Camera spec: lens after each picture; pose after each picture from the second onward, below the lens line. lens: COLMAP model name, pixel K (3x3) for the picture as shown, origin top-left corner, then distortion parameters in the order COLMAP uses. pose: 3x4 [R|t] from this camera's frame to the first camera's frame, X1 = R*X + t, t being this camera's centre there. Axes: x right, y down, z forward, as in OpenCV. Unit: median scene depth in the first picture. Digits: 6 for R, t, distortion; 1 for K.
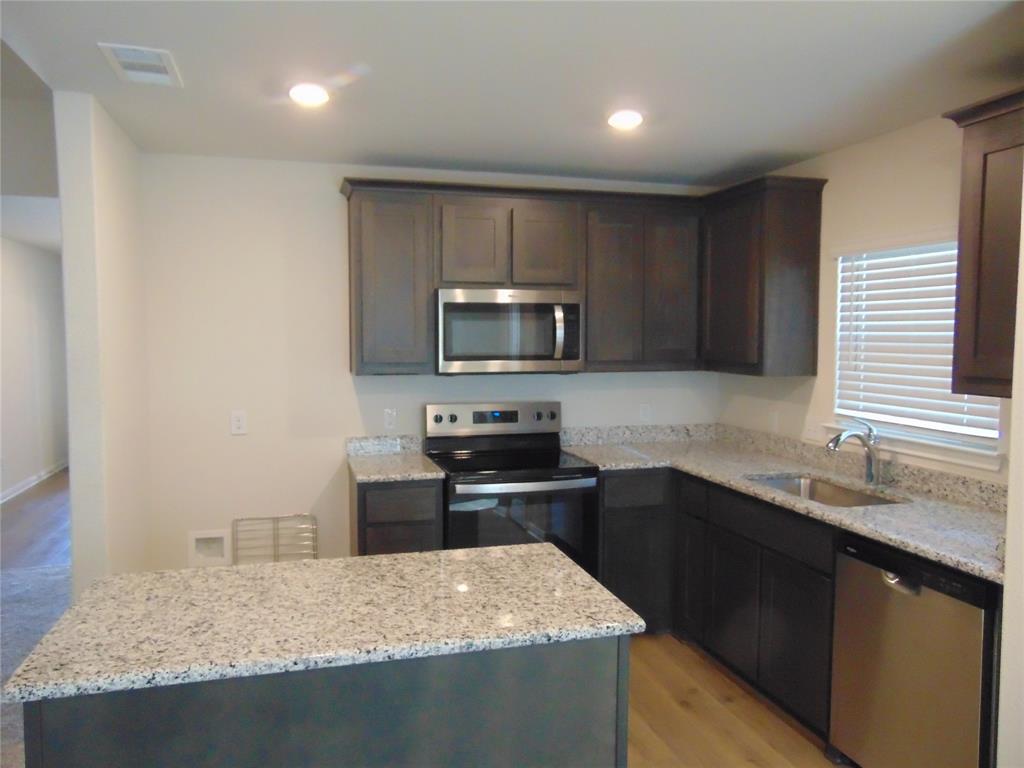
lens RADIAL K [[767.5, 0, 512.0], [0, 767.5, 384.0], [0, 0, 1]] dist [-0.038163, 0.084590]
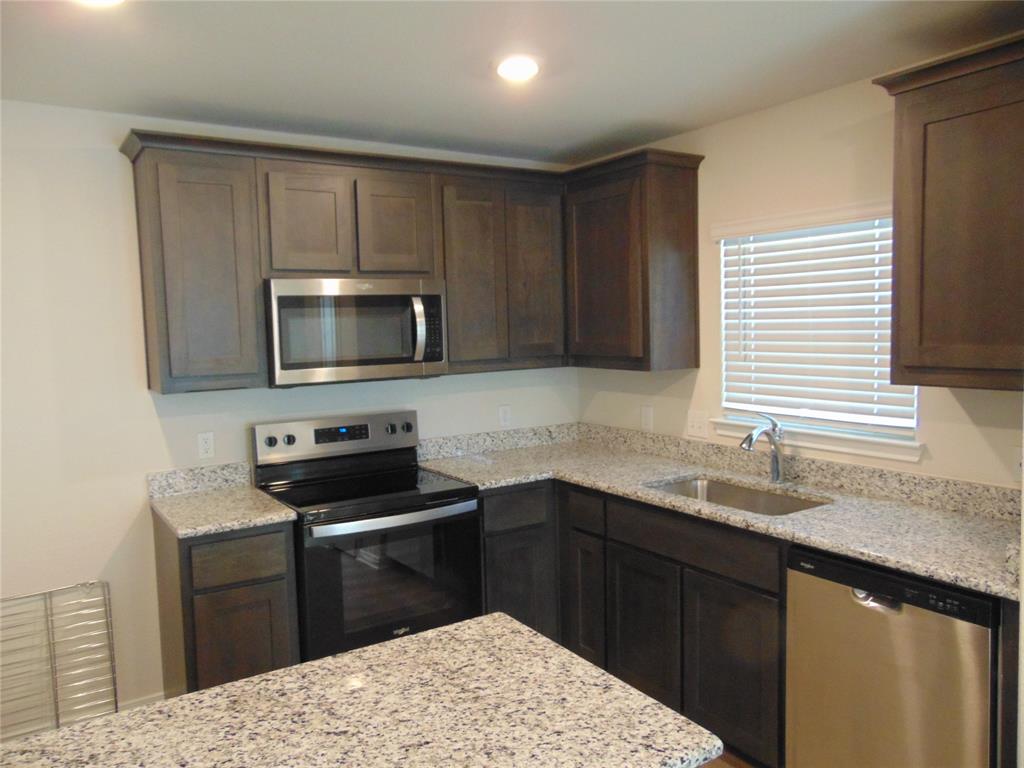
lens RADIAL K [[767.5, 0, 512.0], [0, 767.5, 384.0], [0, 0, 1]] dist [-0.038163, 0.084590]
pose [[0.954986, -0.050418, 0.292336, -0.096480], [0.047120, 0.998721, 0.018318, -0.019475], [-0.292886, -0.003718, 0.956140, 0.181113]]
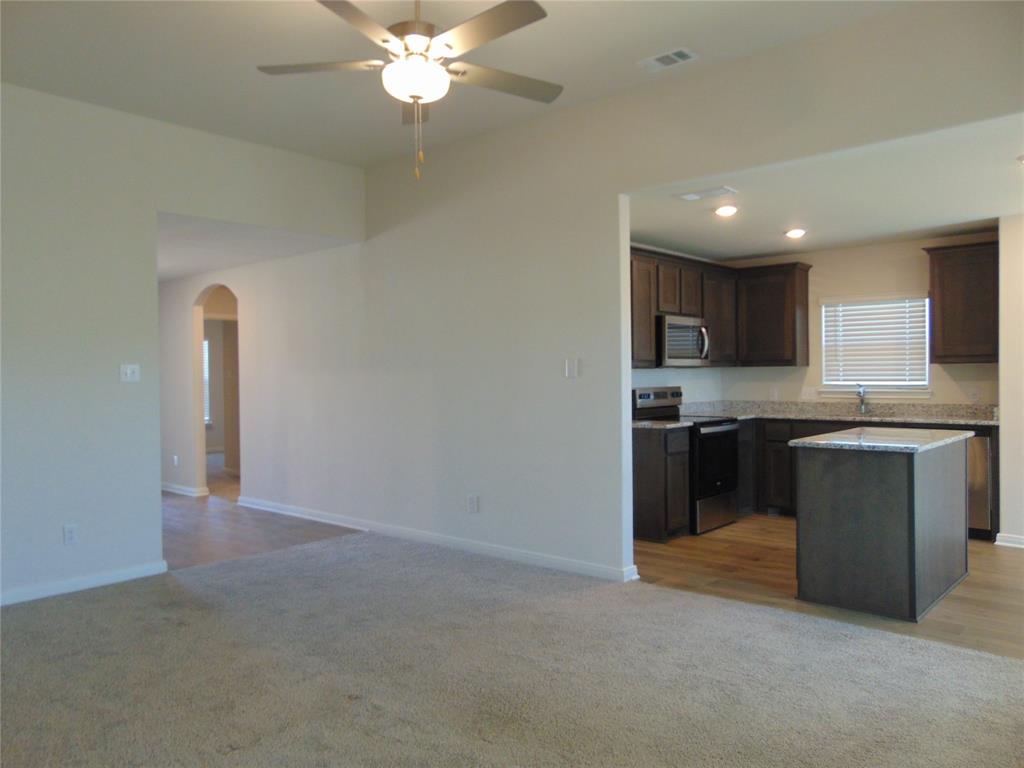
lens RADIAL K [[767.5, 0, 512.0], [0, 767.5, 384.0], [0, 0, 1]] dist [-0.038163, 0.084590]
pose [[0.842005, -0.018863, 0.539140, -1.312338], [0.049094, 0.997921, -0.041759, 0.080581], [-0.537232, 0.061630, 0.841180, -0.218854]]
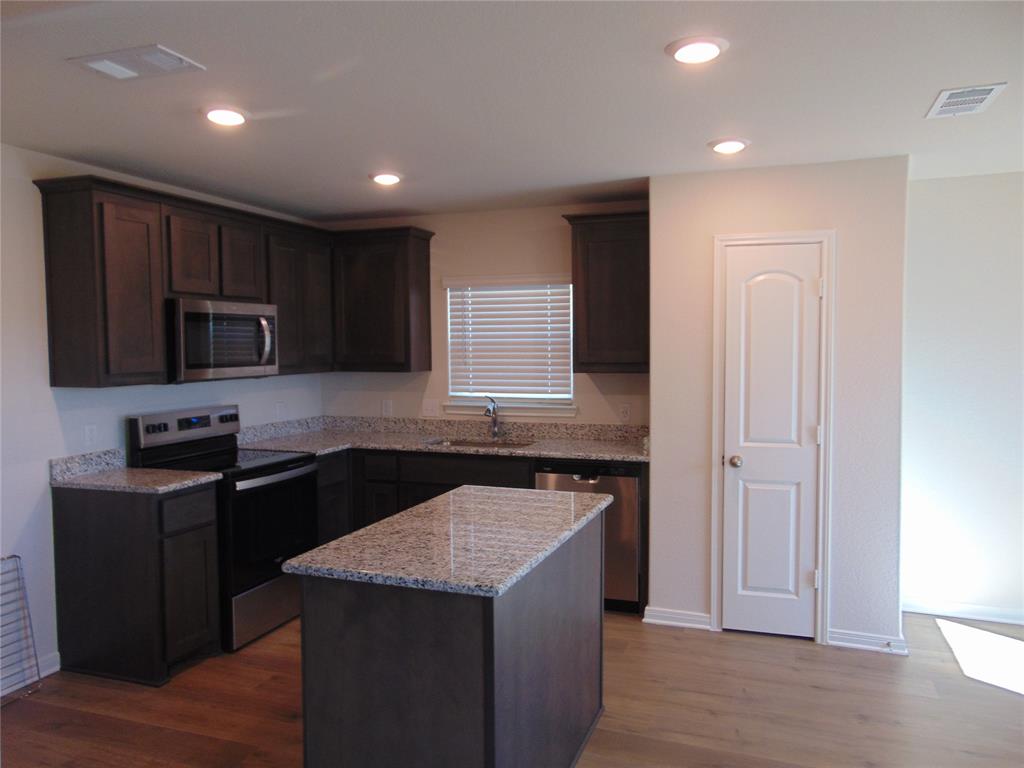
lens RADIAL K [[767.5, 0, 512.0], [0, 767.5, 384.0], [0, 0, 1]] dist [-0.038163, 0.084590]
pose [[0.588589, -0.049077, 0.806941, -0.680081], [0.061695, 0.997972, 0.015695, 0.000873], [-0.806075, 0.040547, 0.590423, 0.049287]]
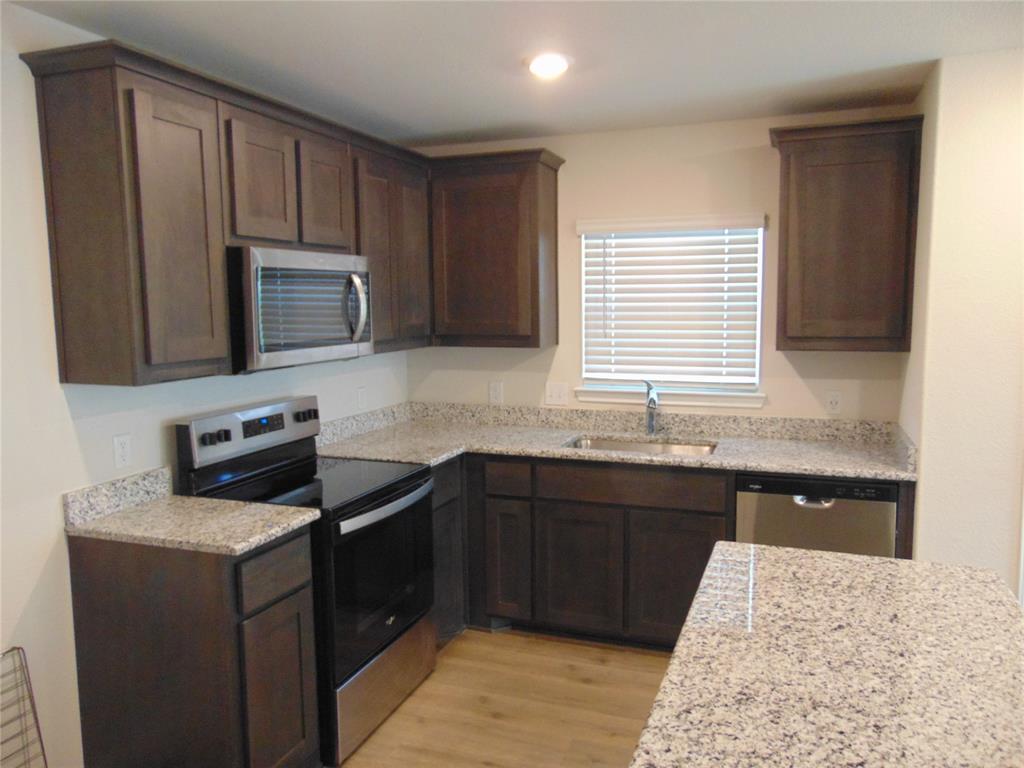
lens RADIAL K [[767.5, 0, 512.0], [0, 767.5, 384.0], [0, 0, 1]] dist [-0.038163, 0.084590]
pose [[0.596102, -0.095102, 0.797256, -0.519652], [0.064068, 0.995428, 0.070838, -0.037241], [-0.800348, 0.008852, 0.599470, 0.424711]]
